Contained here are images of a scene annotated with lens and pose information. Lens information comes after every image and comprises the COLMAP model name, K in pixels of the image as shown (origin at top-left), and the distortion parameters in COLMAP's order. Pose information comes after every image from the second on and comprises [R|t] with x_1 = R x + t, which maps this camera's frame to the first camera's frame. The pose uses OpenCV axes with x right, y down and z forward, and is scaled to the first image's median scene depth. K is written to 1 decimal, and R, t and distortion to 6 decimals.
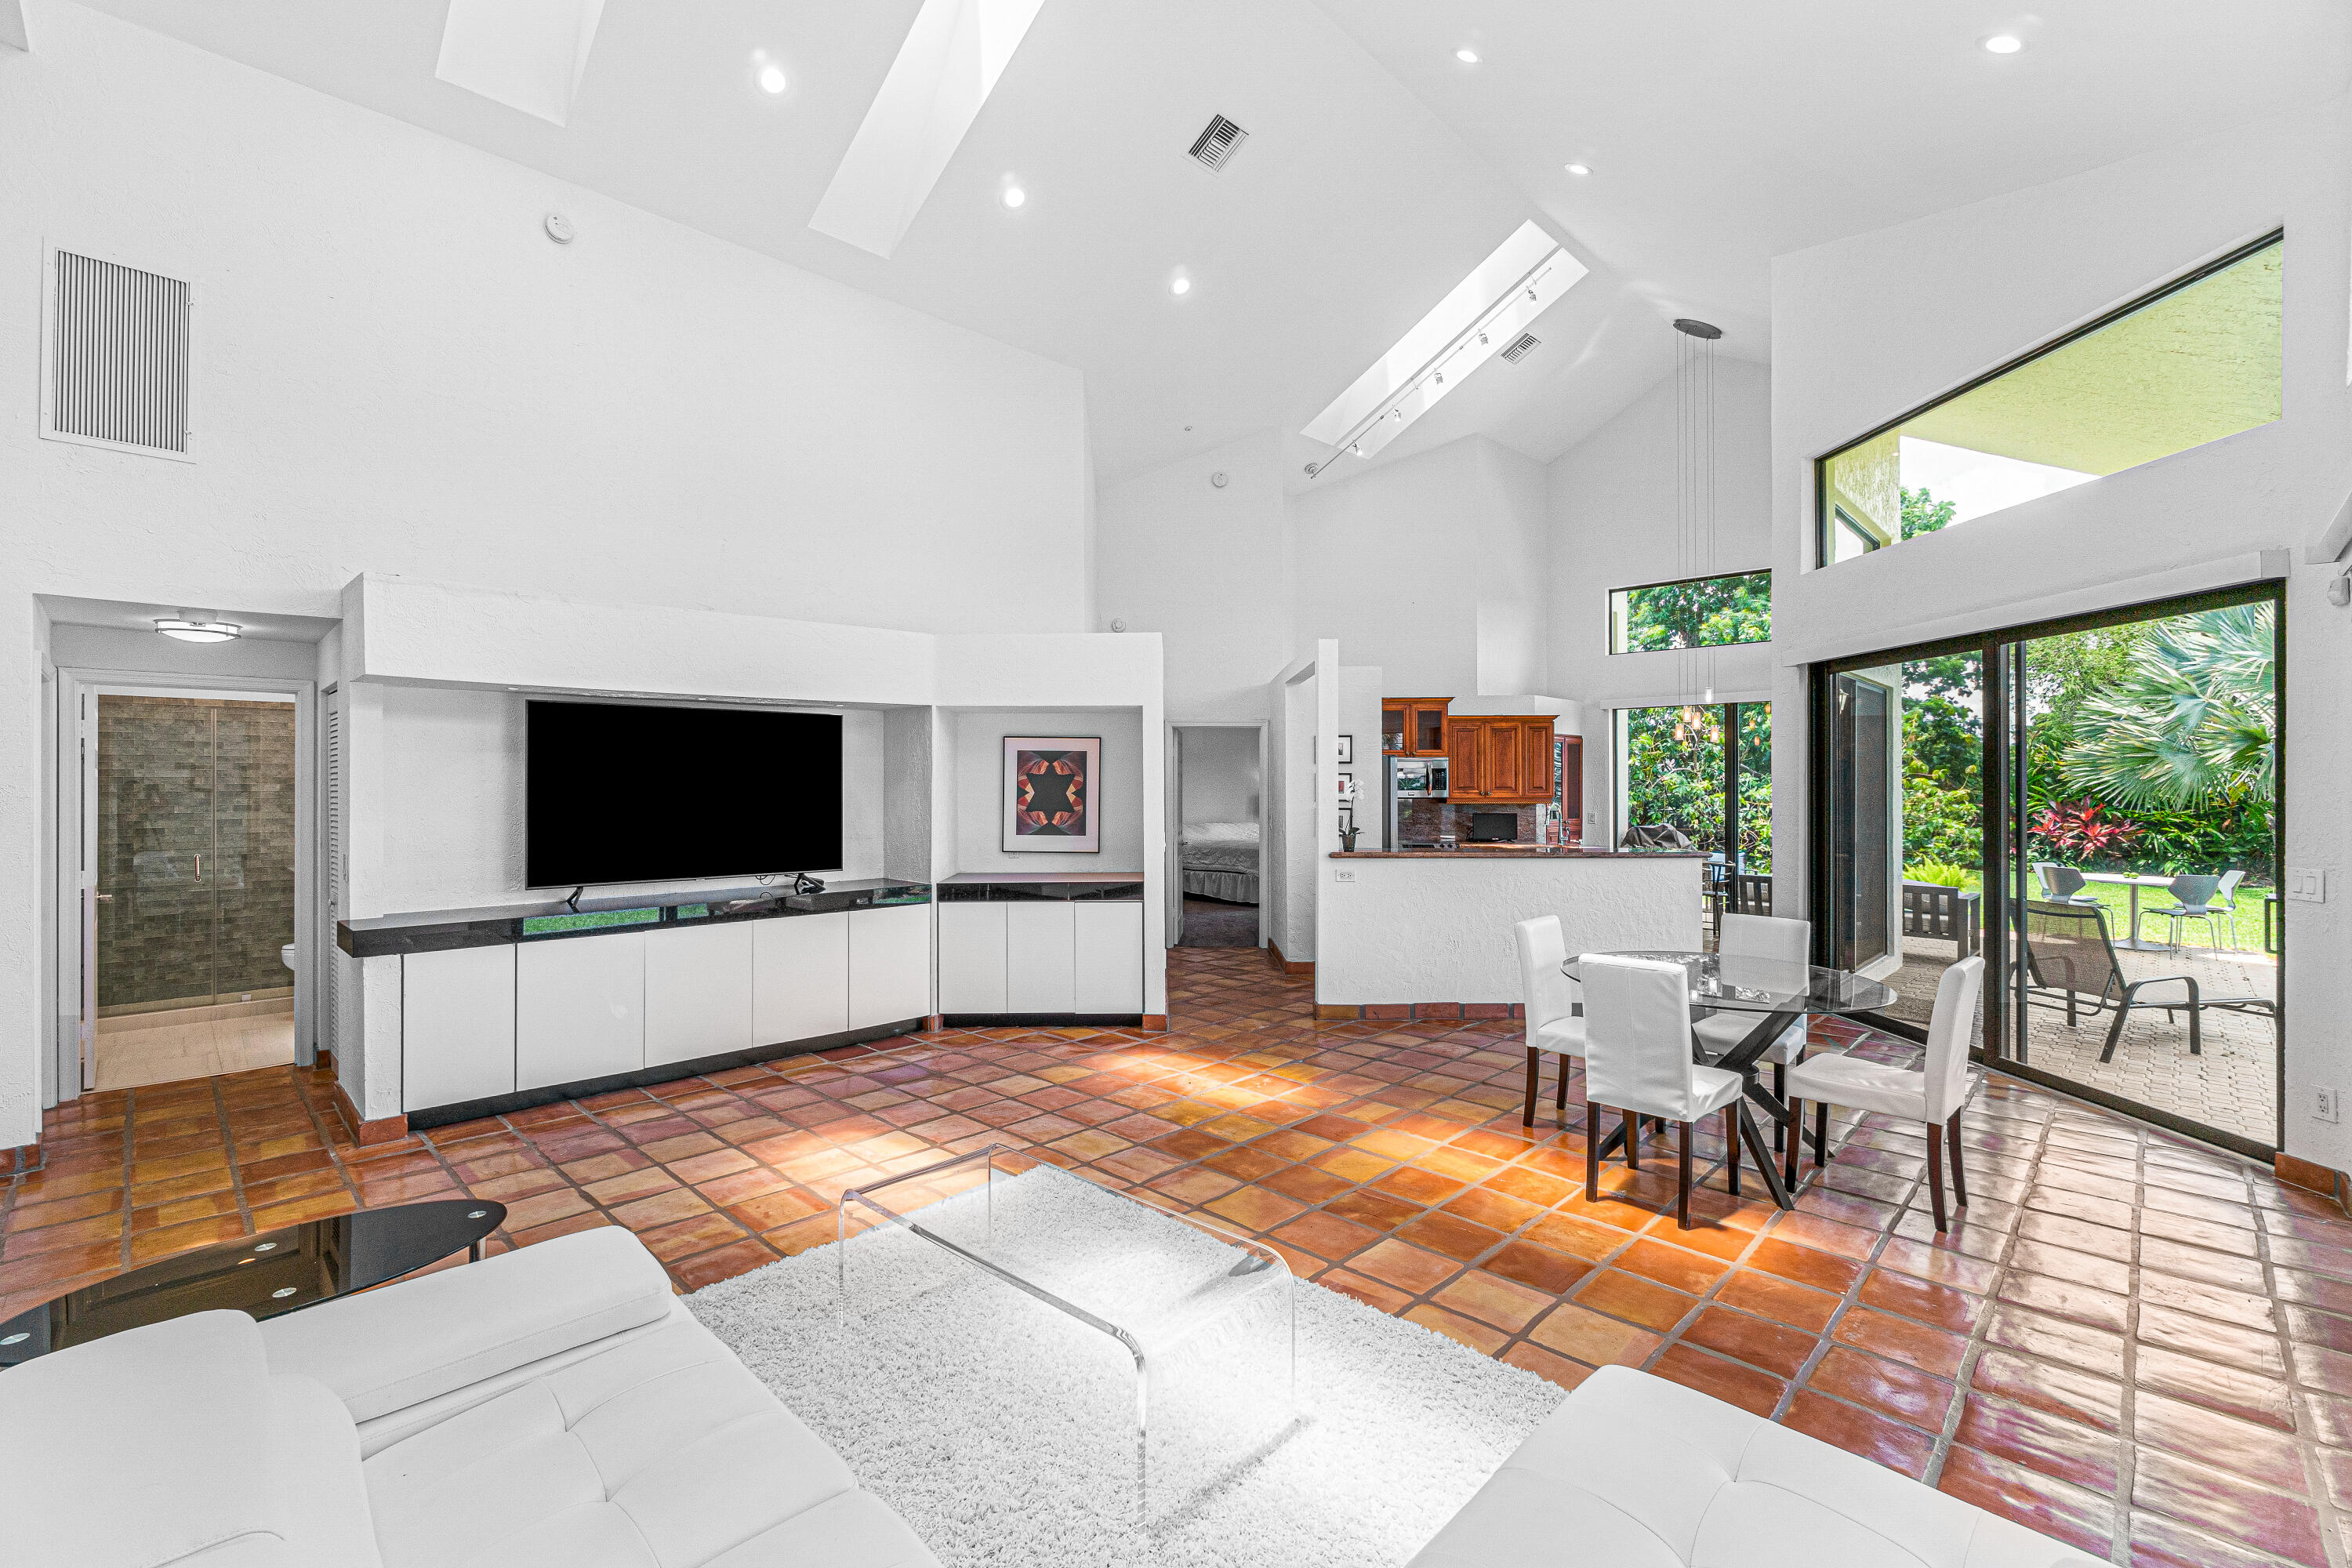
lens RADIAL K [[1019.6, 0, 1156.9], [0, 1019.6, 784.7], [0, 0, 1]] dist [-0.002310, -0.000107]
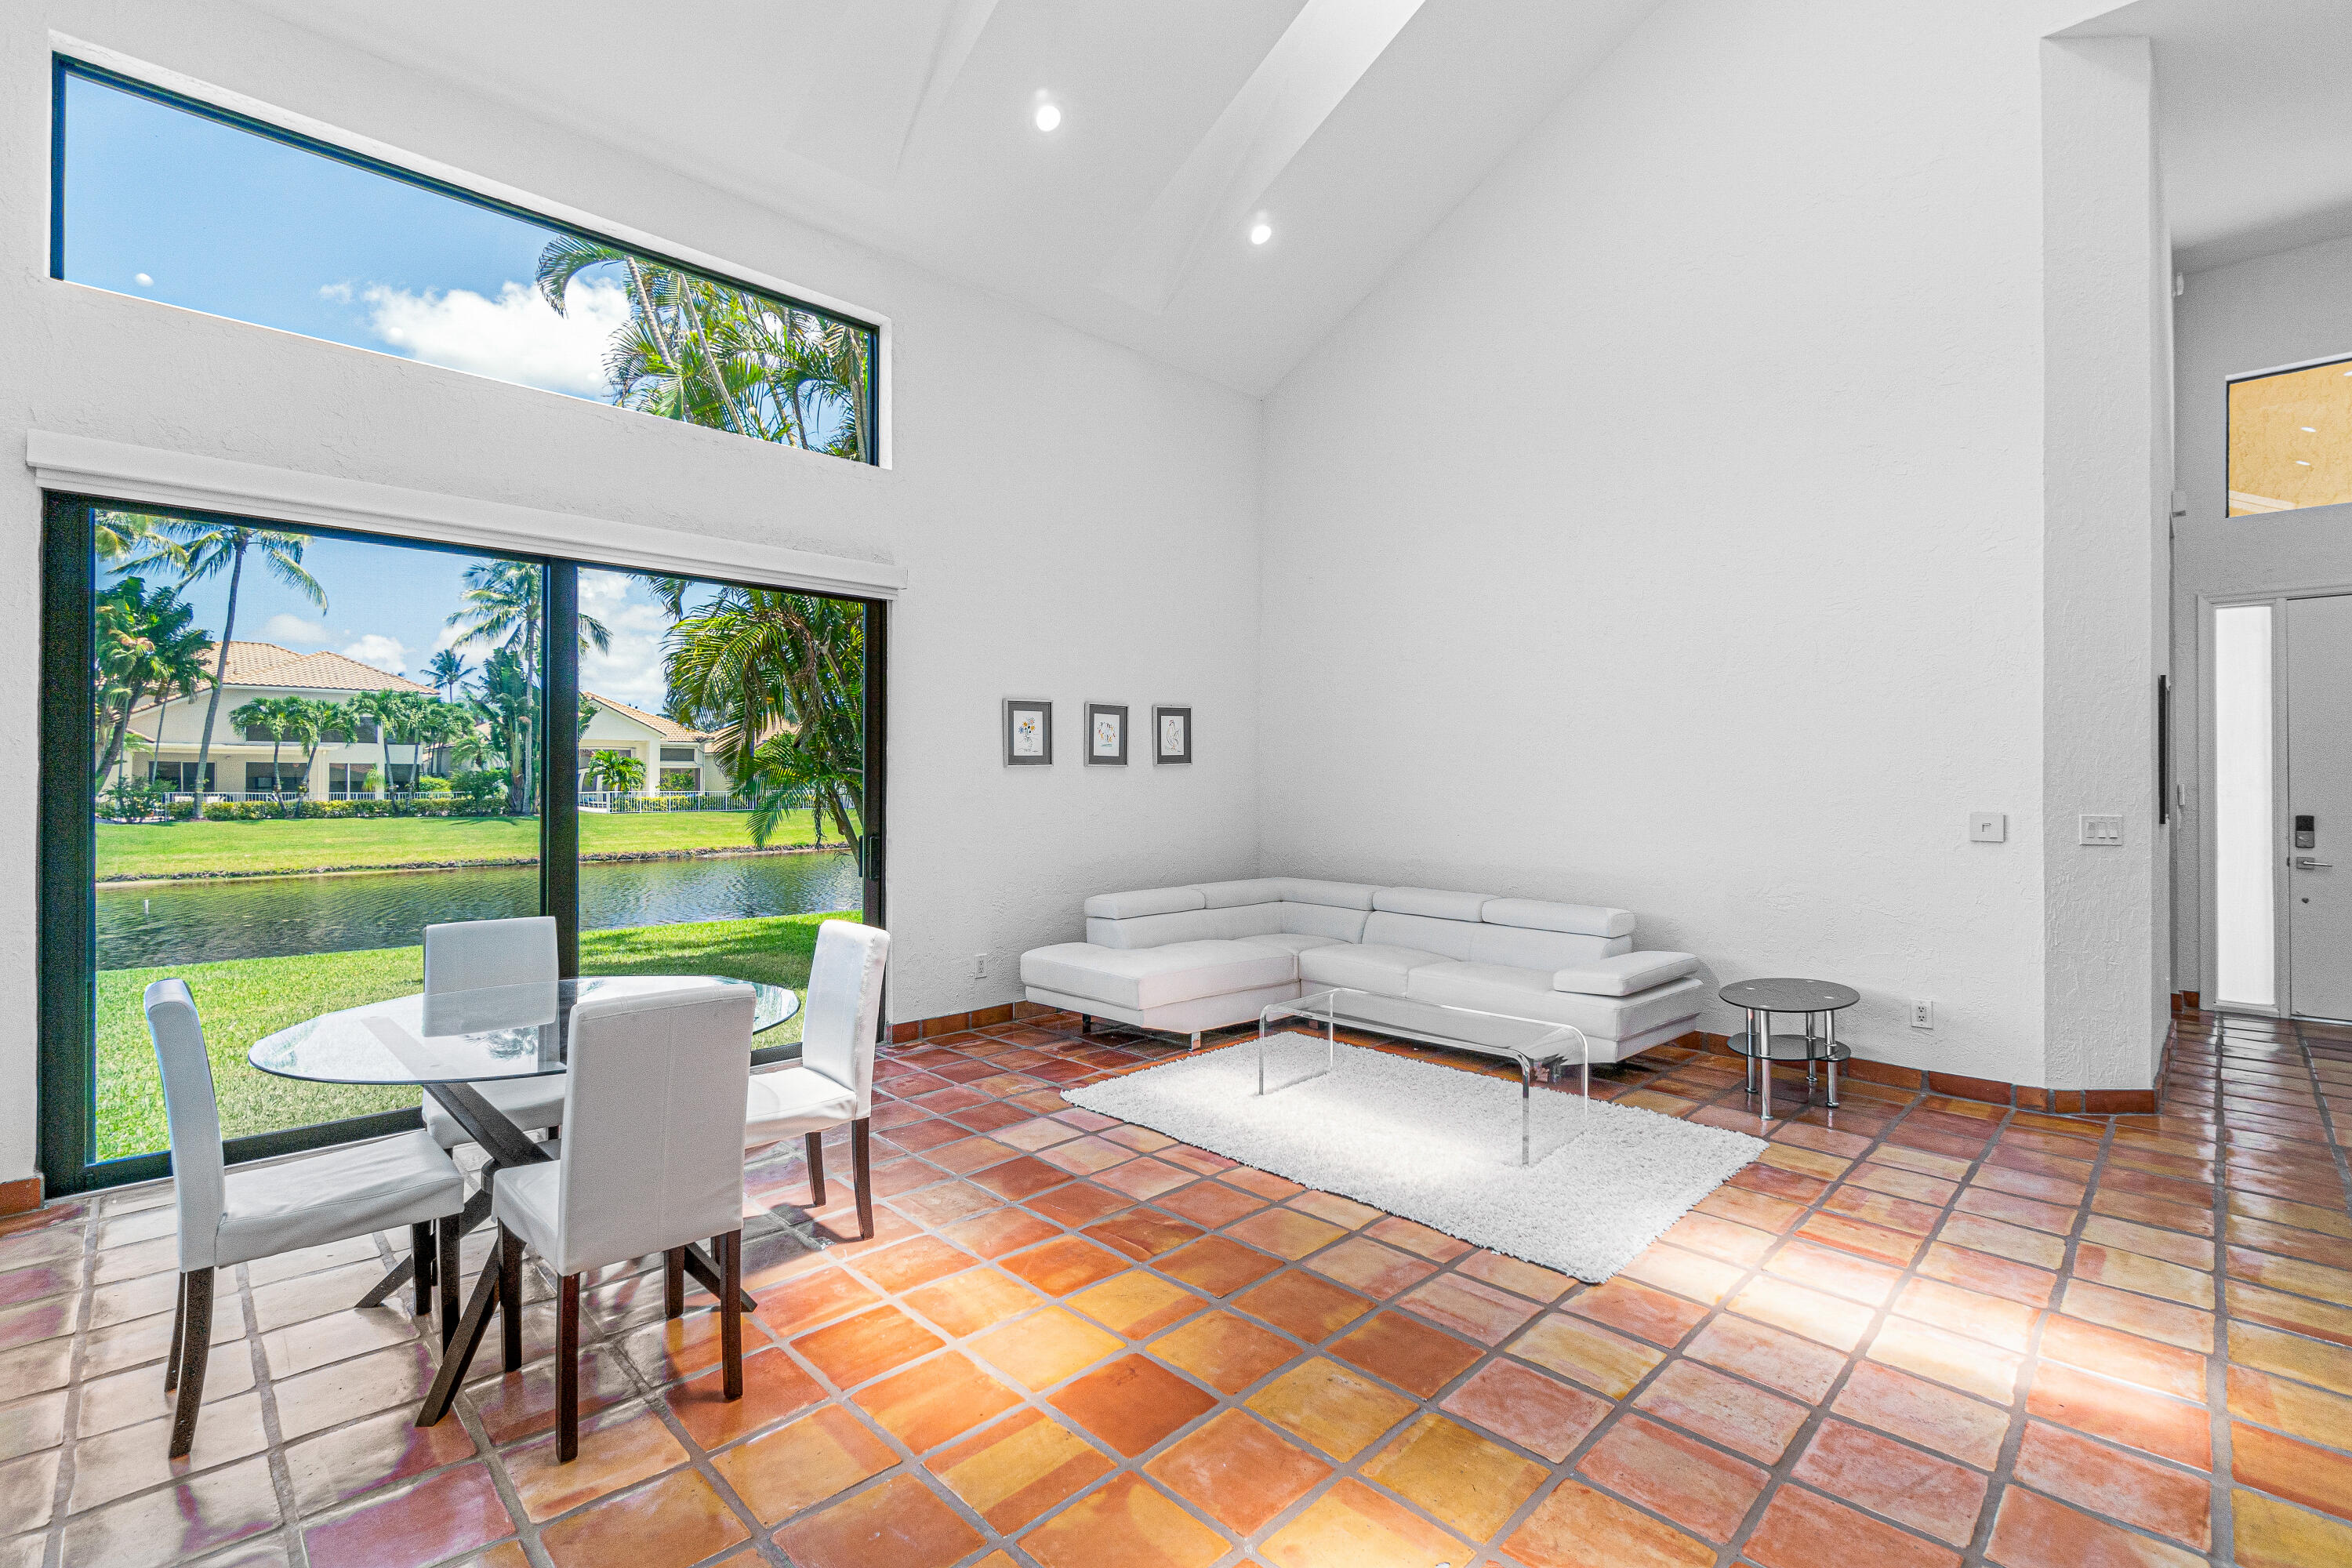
lens RADIAL K [[1059.6, 0, 1176.0], [0, 1059.6, 784.0], [0, 0, 1]] dist [0.001801, 0.000533]
pose [[-0.999994, -0.000703, -0.003316, 0.137096], [-0.000715, 0.999992, 0.003812, 0.034161], [0.003313, 0.003815, -0.999987, 1.354079]]
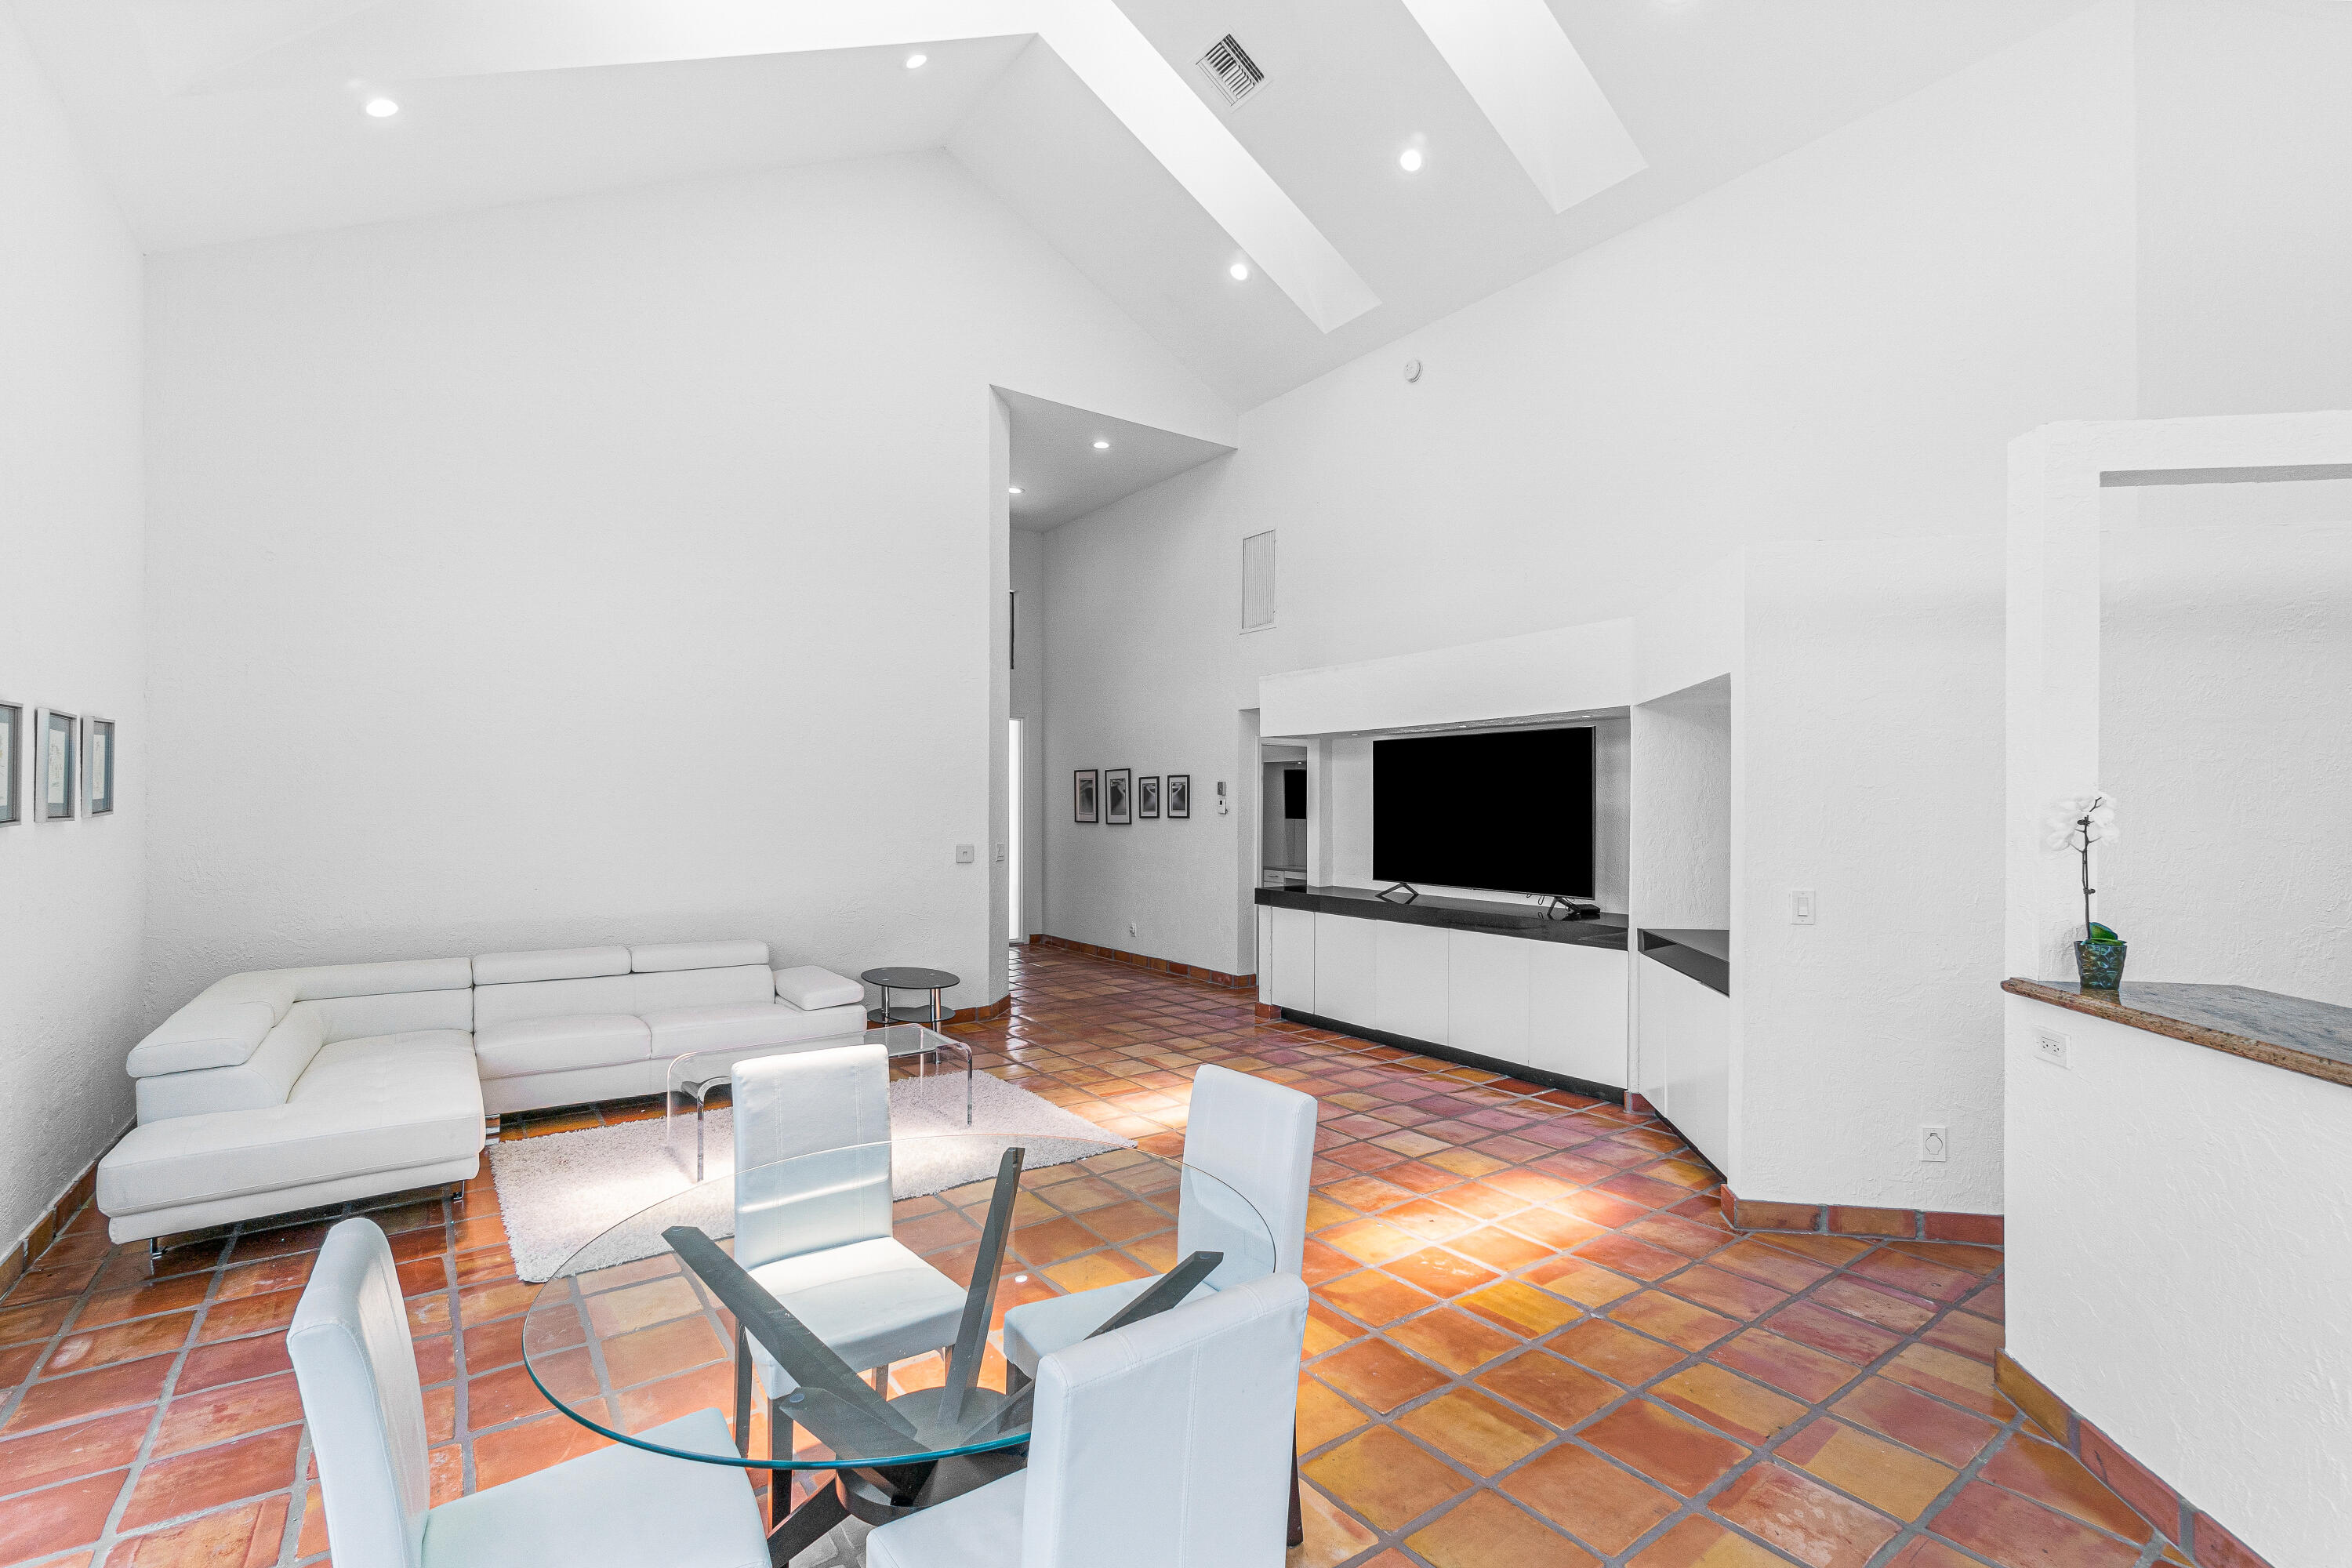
lens RADIAL K [[1019.6, 0, 1156.9], [0, 1019.6, 784.7], [0, 0, 1]] dist [-0.002310, -0.000107]
pose [[-0.161216, -0.014608, -0.986811, 0.796809], [-0.004658, 0.999891, -0.014041, -0.003116], [0.986908, 0.002333, -0.161266, 0.952123]]
